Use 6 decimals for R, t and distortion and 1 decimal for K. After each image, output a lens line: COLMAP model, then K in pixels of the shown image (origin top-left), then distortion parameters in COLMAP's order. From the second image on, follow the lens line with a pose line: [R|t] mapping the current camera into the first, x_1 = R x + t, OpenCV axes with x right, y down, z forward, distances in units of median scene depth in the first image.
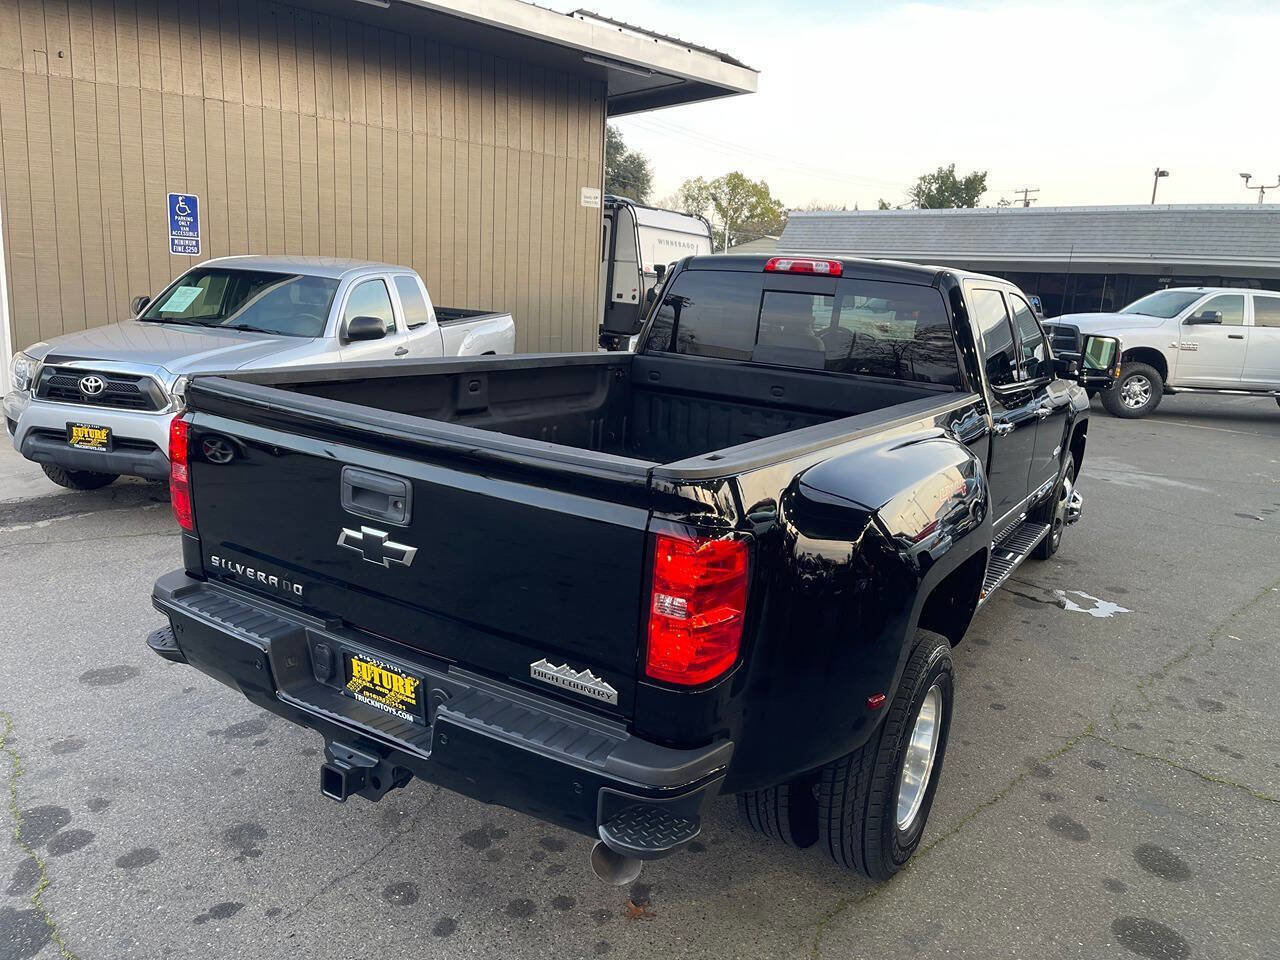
lens RADIAL K [[966.0, 0, 640.8], [0, 966.0, 481.8], [0, 0, 1]] dist [0.069280, -0.090493]
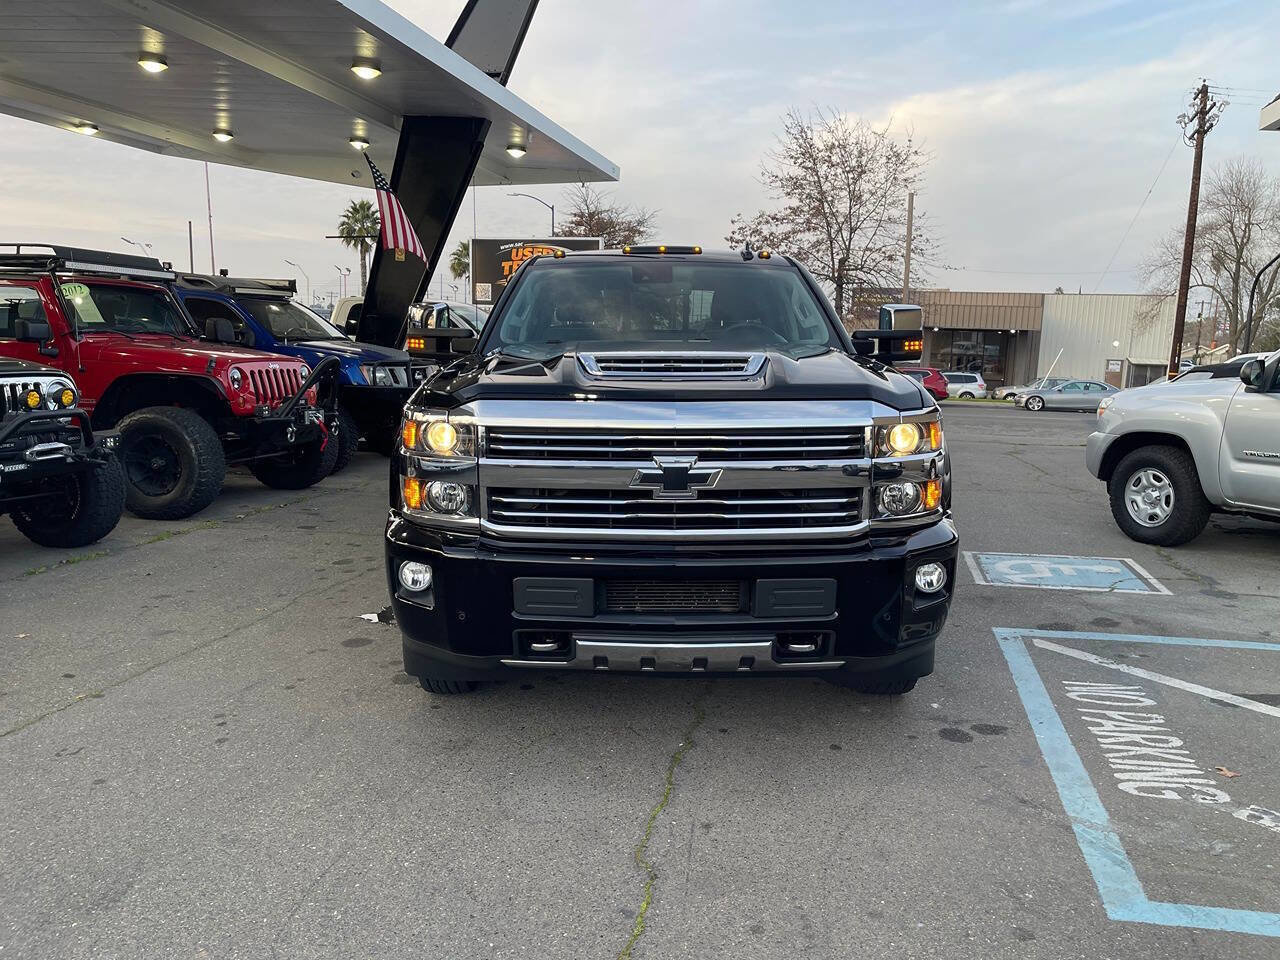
lens RADIAL K [[966.0, 0, 642.8], [0, 966.0, 479.6], [0, 0, 1]] dist [0.069280, -0.090493]
pose [[-0.850386, 0.003274, -0.526149, 0.942427], [-0.179721, 0.938030, 0.296310, -0.359297], [0.494514, 0.346537, -0.797100, 2.254202]]
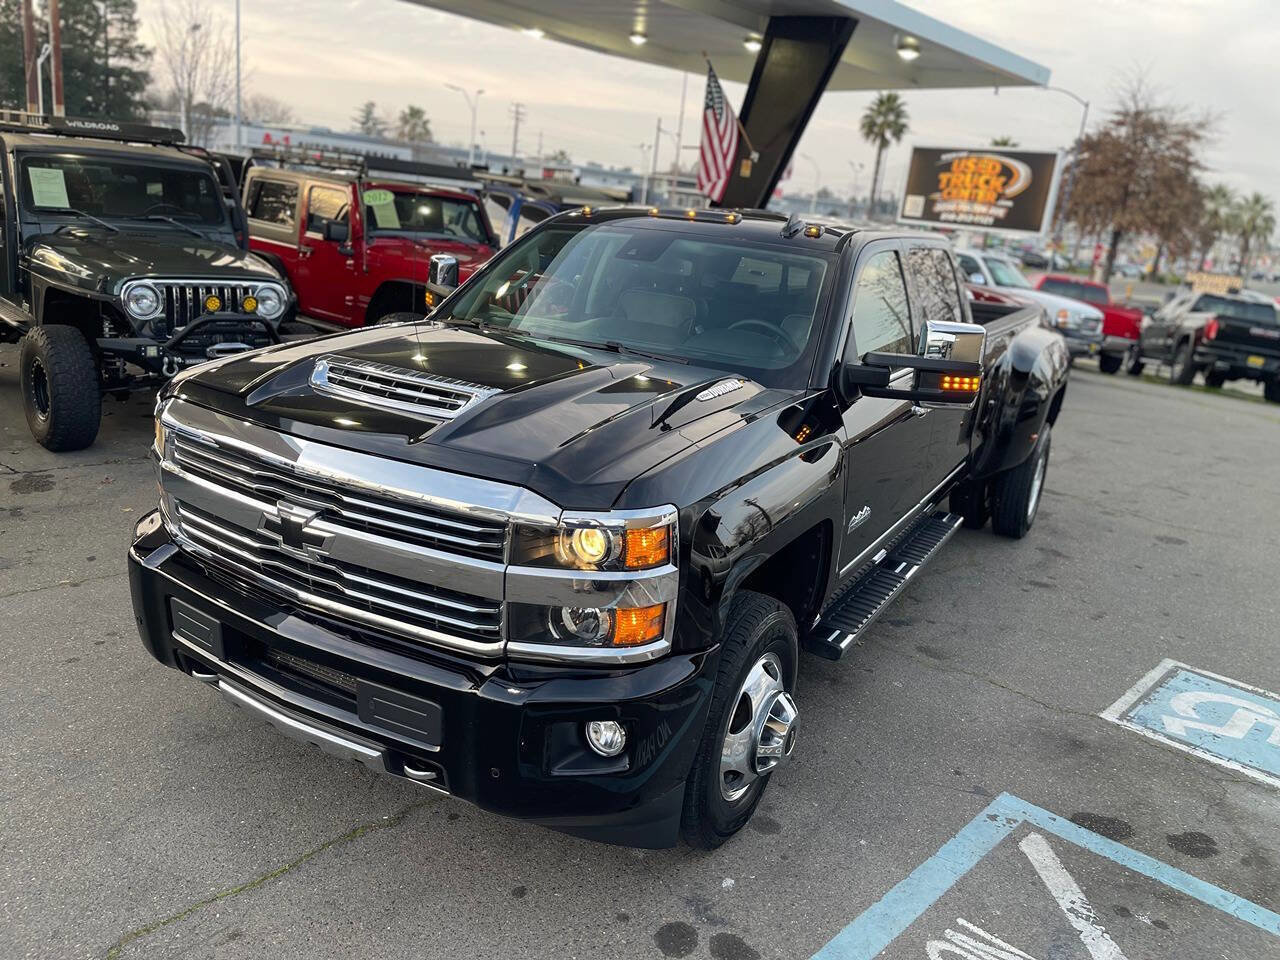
lens RADIAL K [[966.0, 0, 636.1], [0, 966.0, 483.5], [0, 0, 1]] dist [0.069280, -0.090493]
pose [[-0.987497, -0.145431, -0.060815, 0.420478], [-0.156731, 0.864575, 0.477436, -0.486457], [-0.016855, 0.480998, -0.876560, 2.204929]]
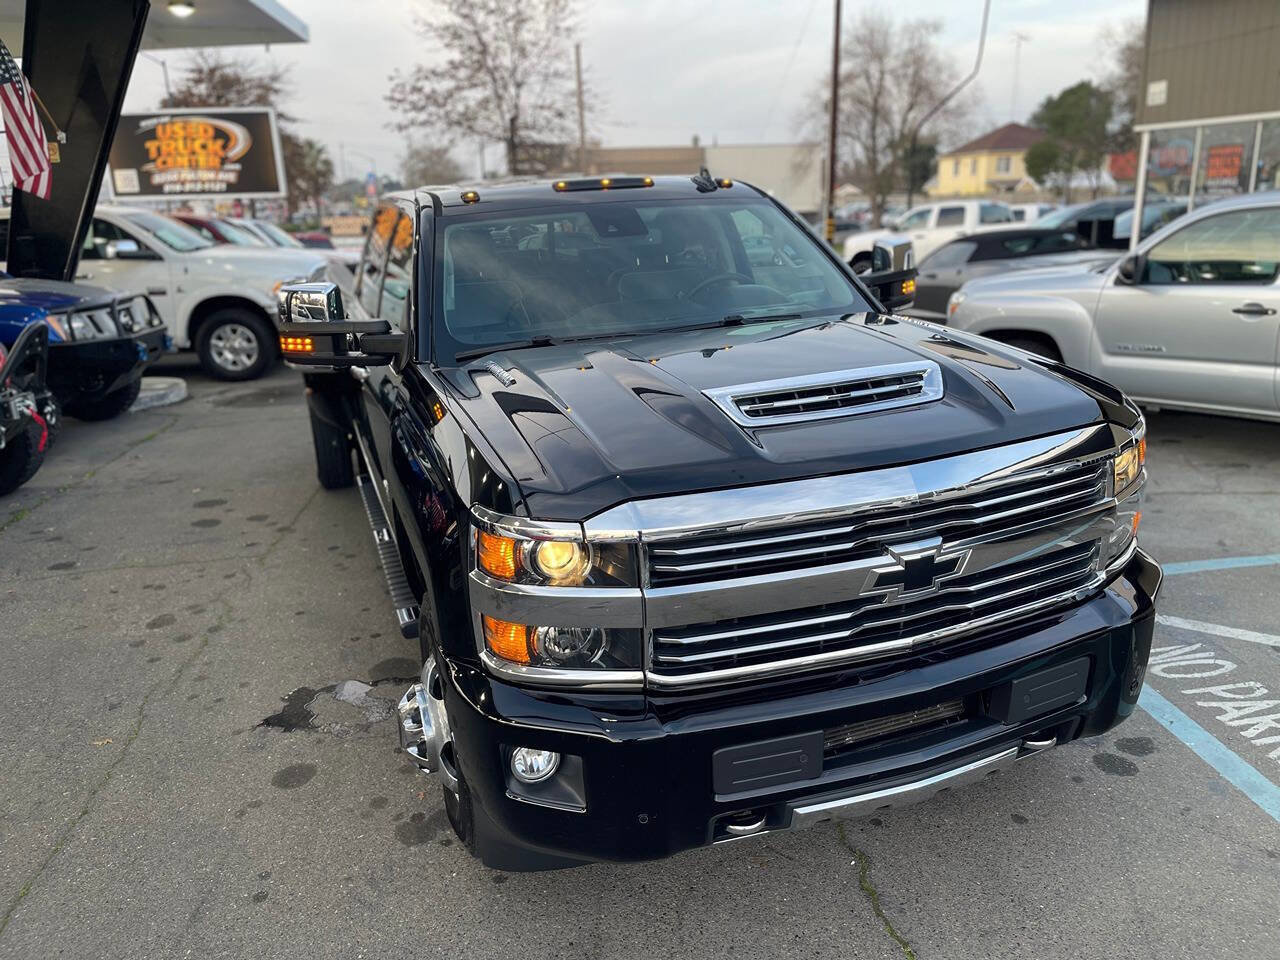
lens RADIAL K [[966.0, 0, 642.8], [0, 966.0, 482.9], [0, 0, 1]] dist [0.069280, -0.090493]
pose [[-0.623987, 0.191460, -0.757617, 1.011759], [-0.167895, 0.914030, 0.369269, -0.361551], [0.763185, 0.357619, -0.538198, 1.875150]]
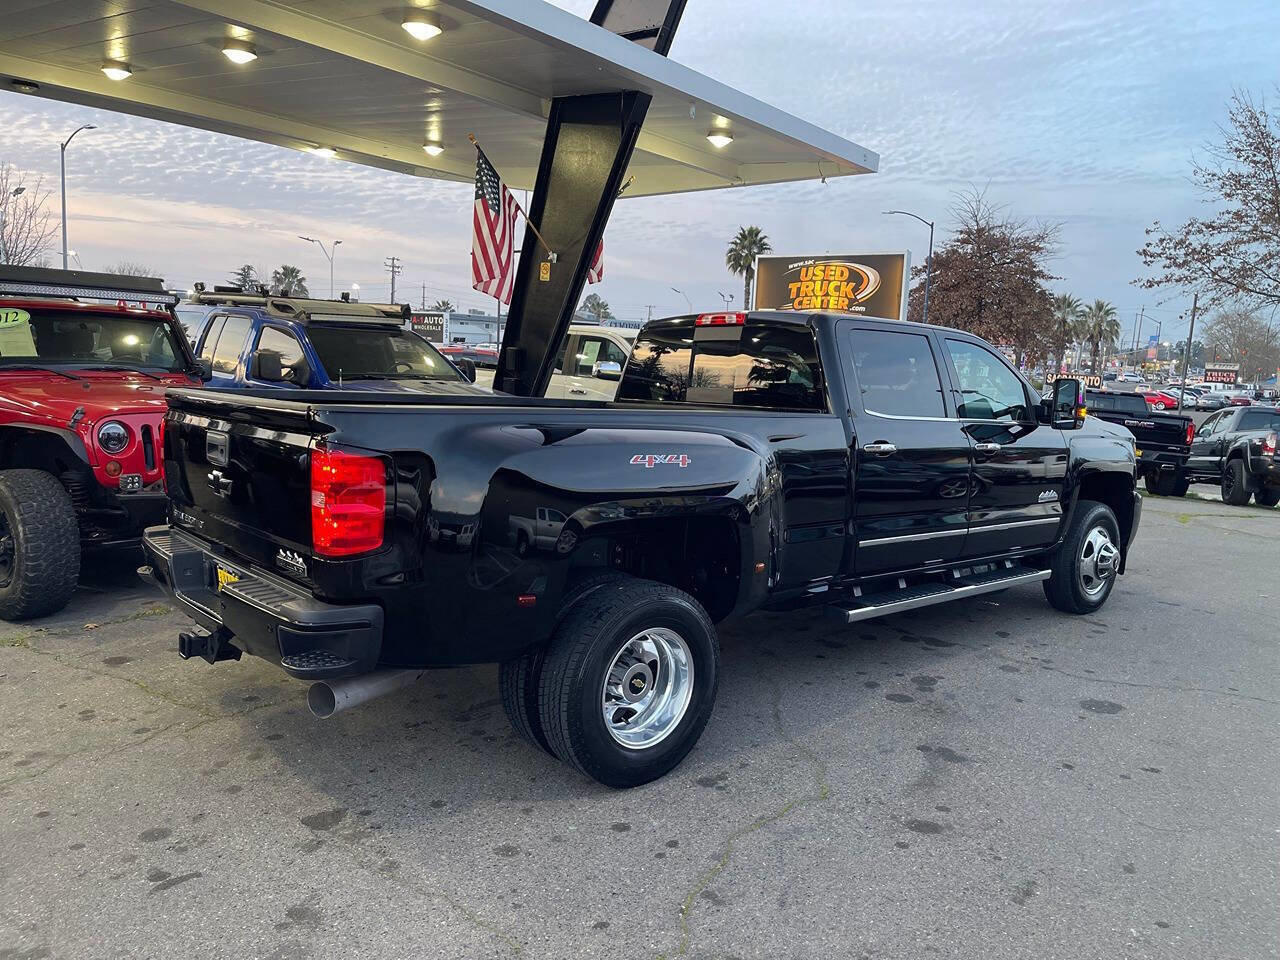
lens RADIAL K [[966.0, 0, 645.0], [0, 966.0, 475.6], [0, 0, 1]] dist [0.069280, -0.090493]
pose [[-0.986177, -0.076889, -0.146775, 0.166544], [-0.122255, 0.935562, 0.331326, -0.345935], [0.111842, 0.344691, -0.932030, 1.759419]]
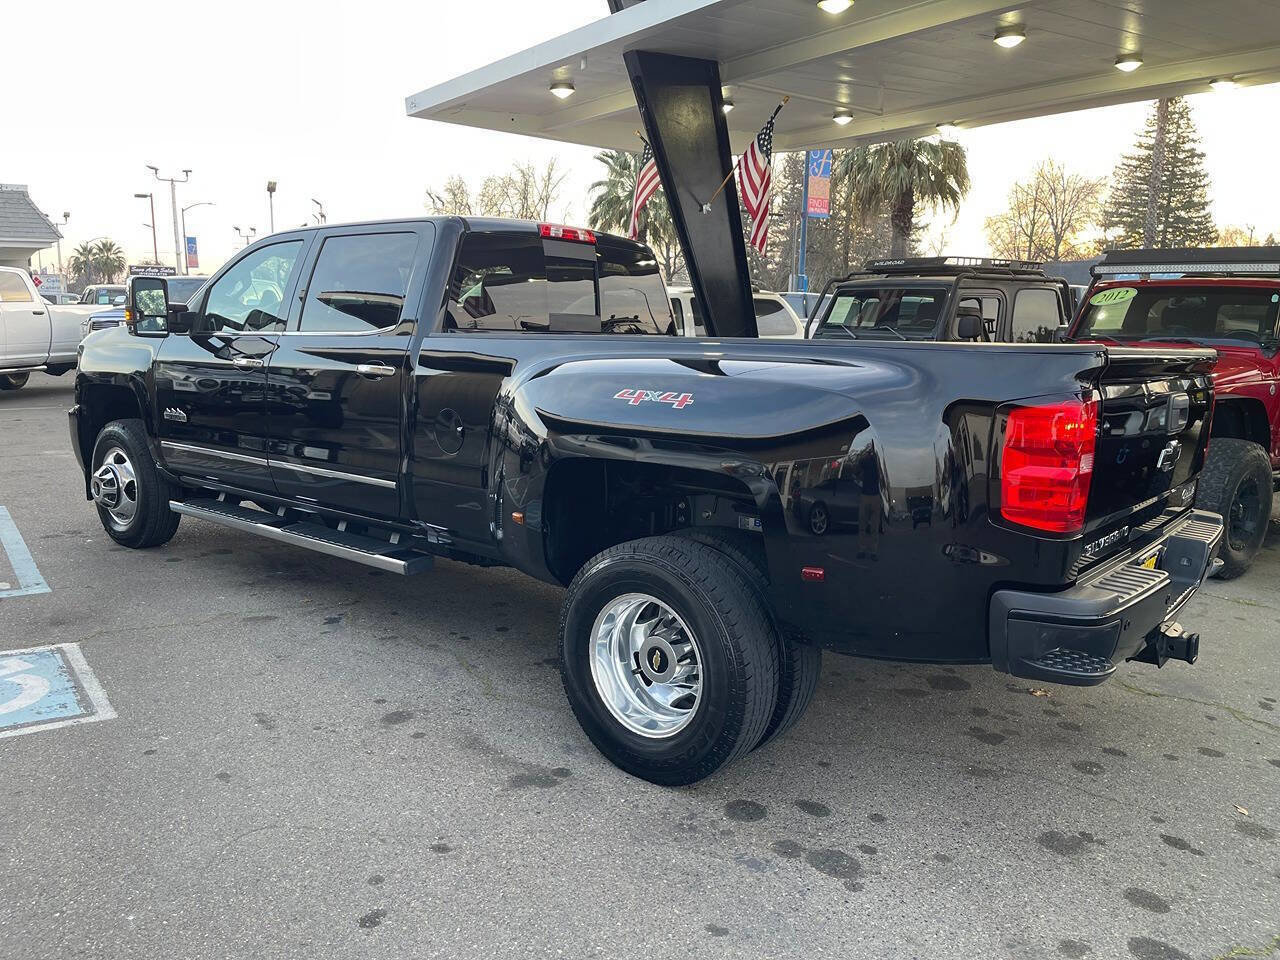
lens RADIAL K [[966.0, 0, 643.7], [0, 966.0, 490.6], [0, 0, 1]] dist [0.069280, -0.090493]
pose [[0.139193, -0.231810, 0.962751, -0.873329], [0.202001, 0.958420, 0.201562, -0.153232], [-0.969444, 0.166421, 0.180231, 0.796401]]
